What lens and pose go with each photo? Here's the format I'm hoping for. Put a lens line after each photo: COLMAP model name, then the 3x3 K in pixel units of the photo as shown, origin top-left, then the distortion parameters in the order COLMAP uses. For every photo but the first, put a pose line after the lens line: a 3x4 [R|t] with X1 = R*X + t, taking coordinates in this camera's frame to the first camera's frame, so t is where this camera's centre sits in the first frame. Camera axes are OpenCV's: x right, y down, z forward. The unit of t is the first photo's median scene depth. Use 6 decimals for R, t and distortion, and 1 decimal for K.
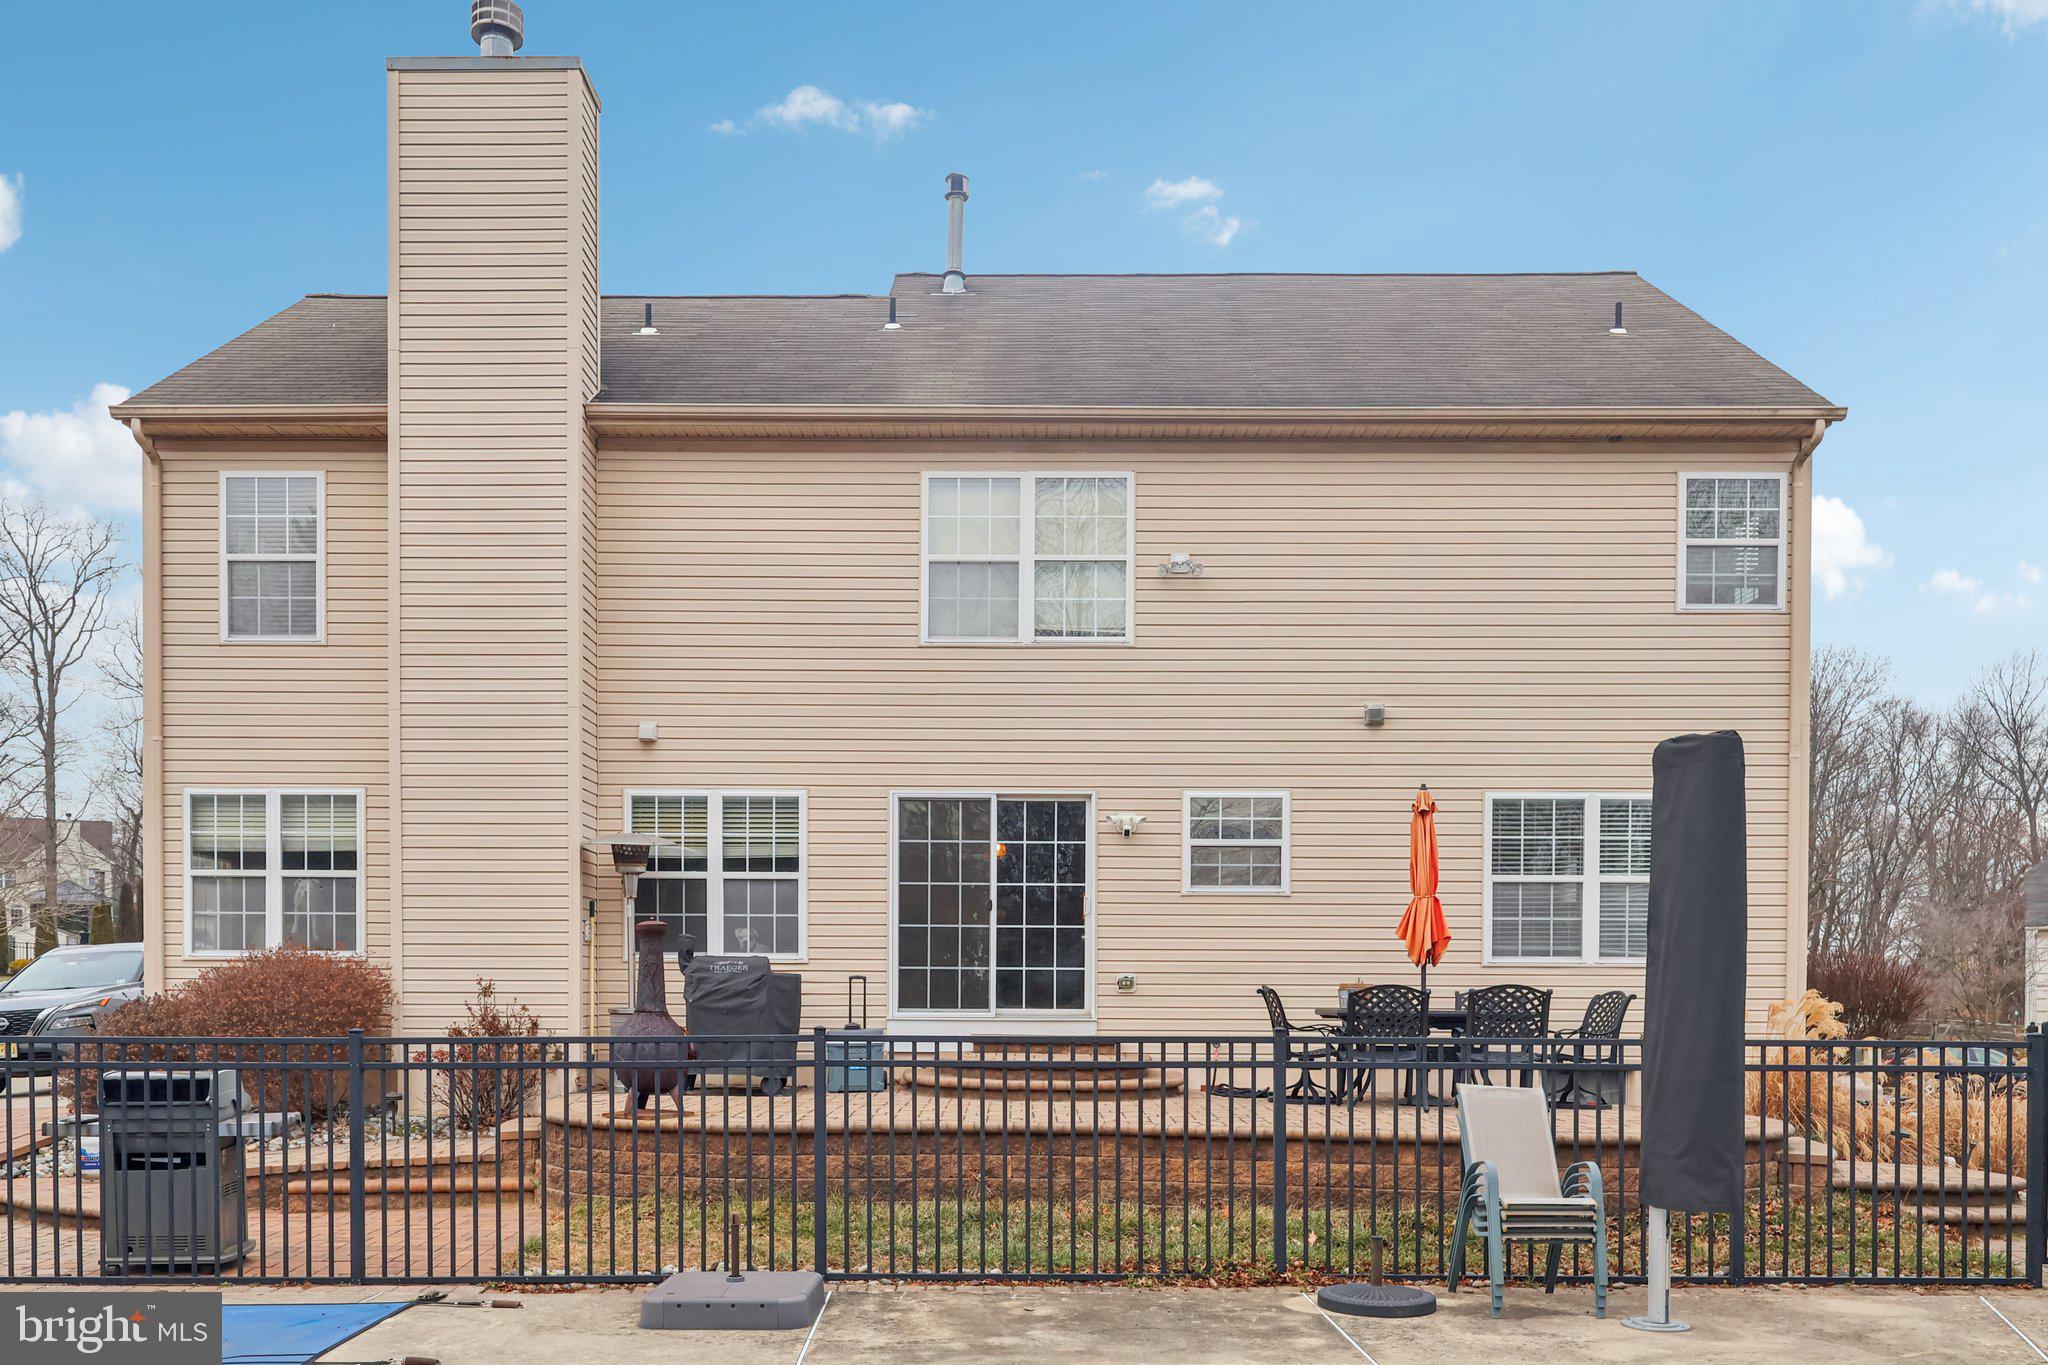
lens RADIAL K [[1643.4, 0, 1022.3], [0, 1643.4, 743.4], [0, 0, 1]] dist [0.011223, 0.005472]
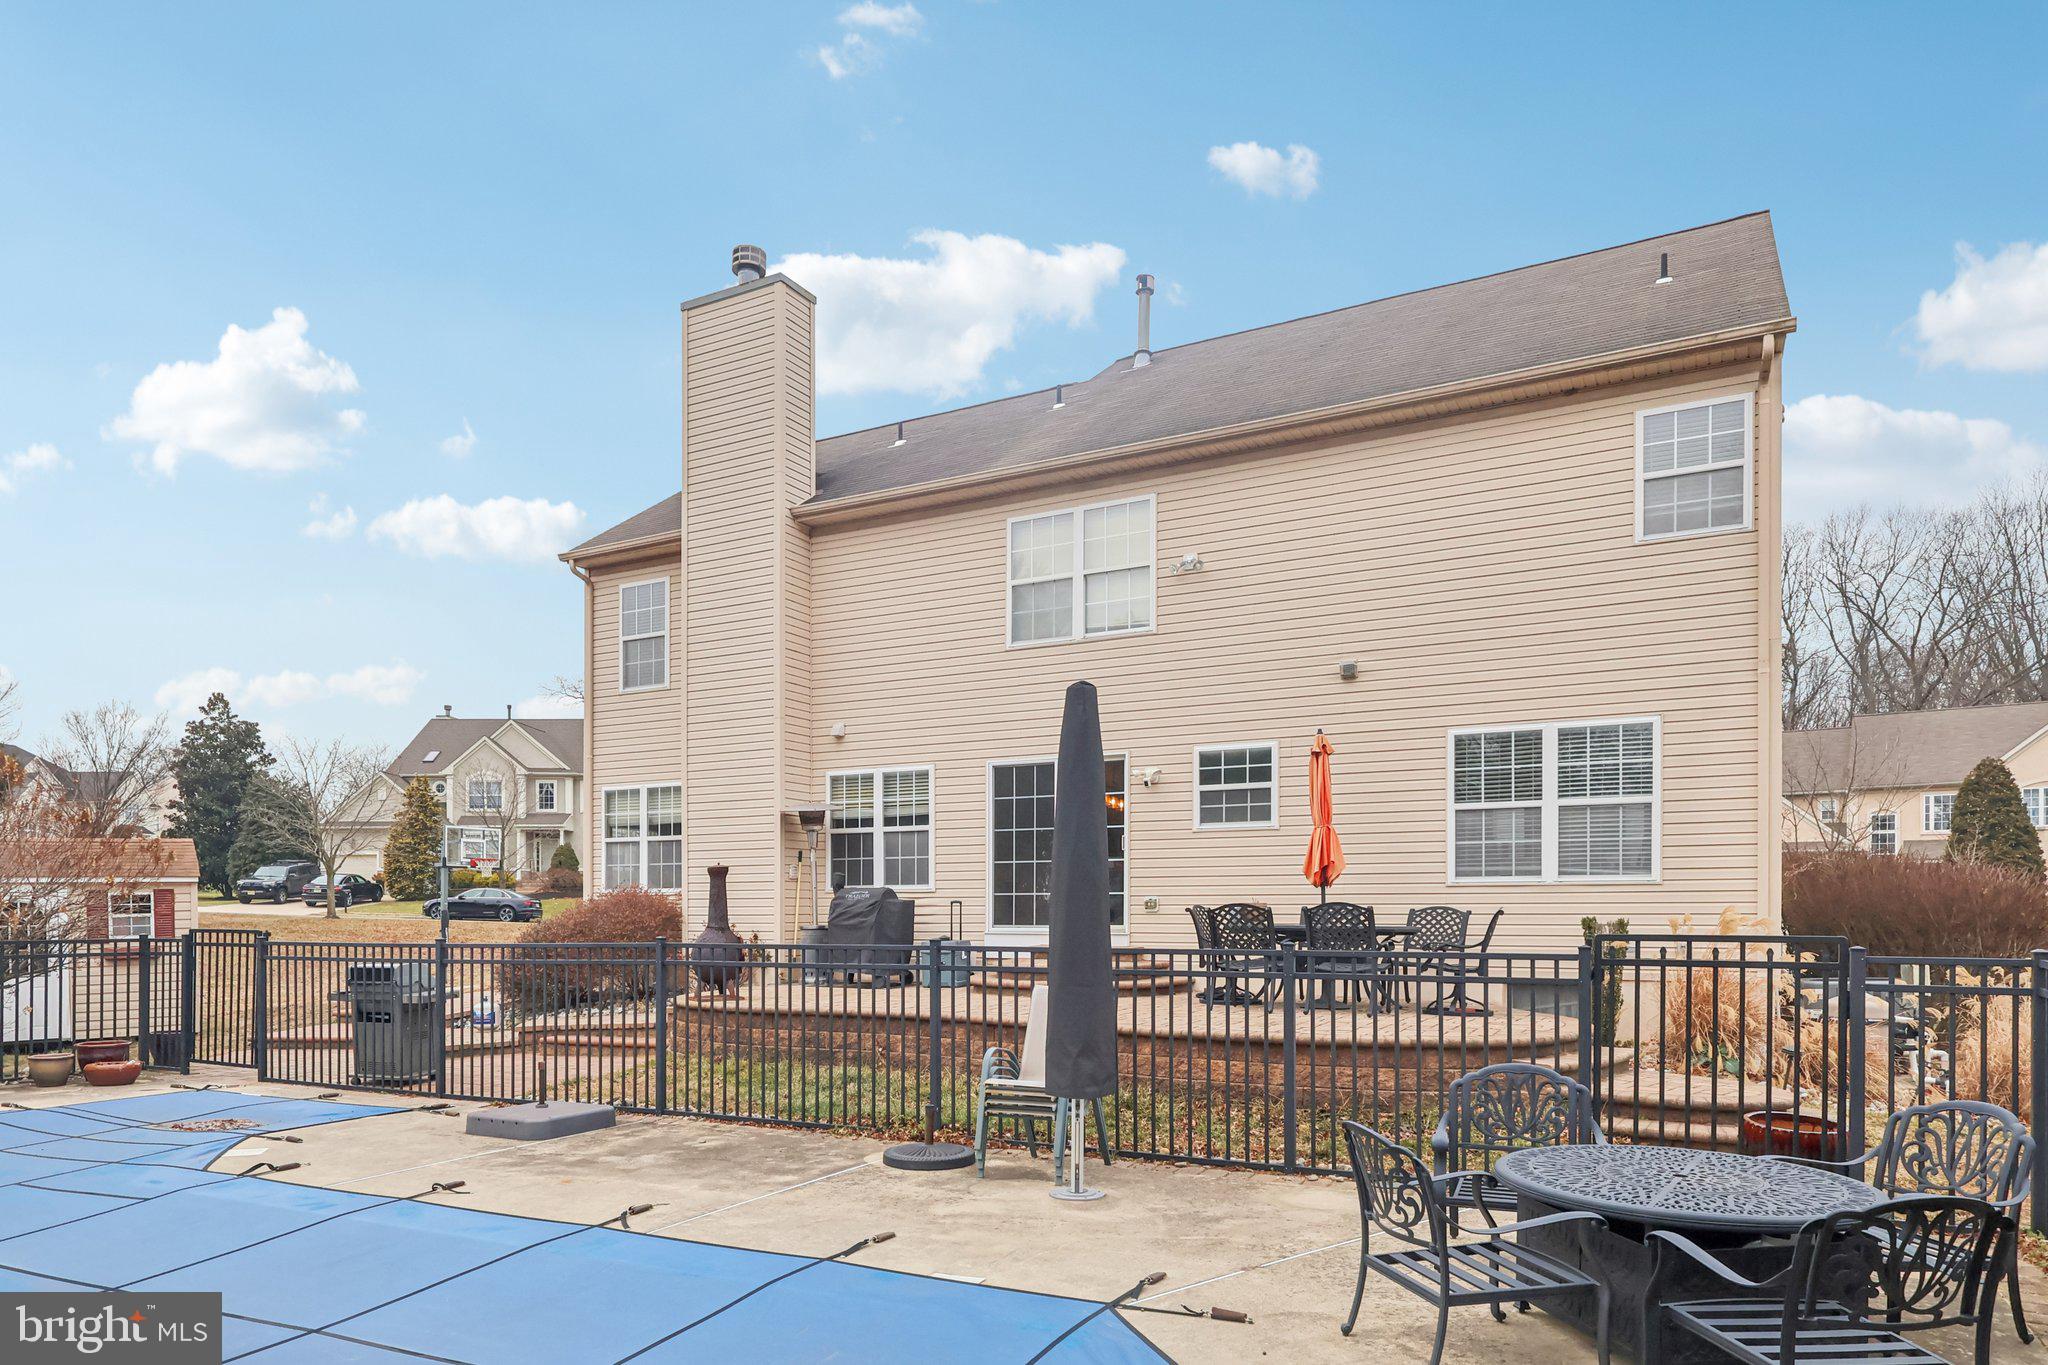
lens RADIAL K [[1288.4, 0, 1024.0], [0, 1288.4, 682.5], [0, 0, 1]] dist [0.018008, 0.000639]
pose [[0.879866, -0.090304, -0.466562, 0.443080], [0.076526, 0.995890, -0.048440, 0.018326], [0.469019, 0.006917, 0.883161, 0.092237]]
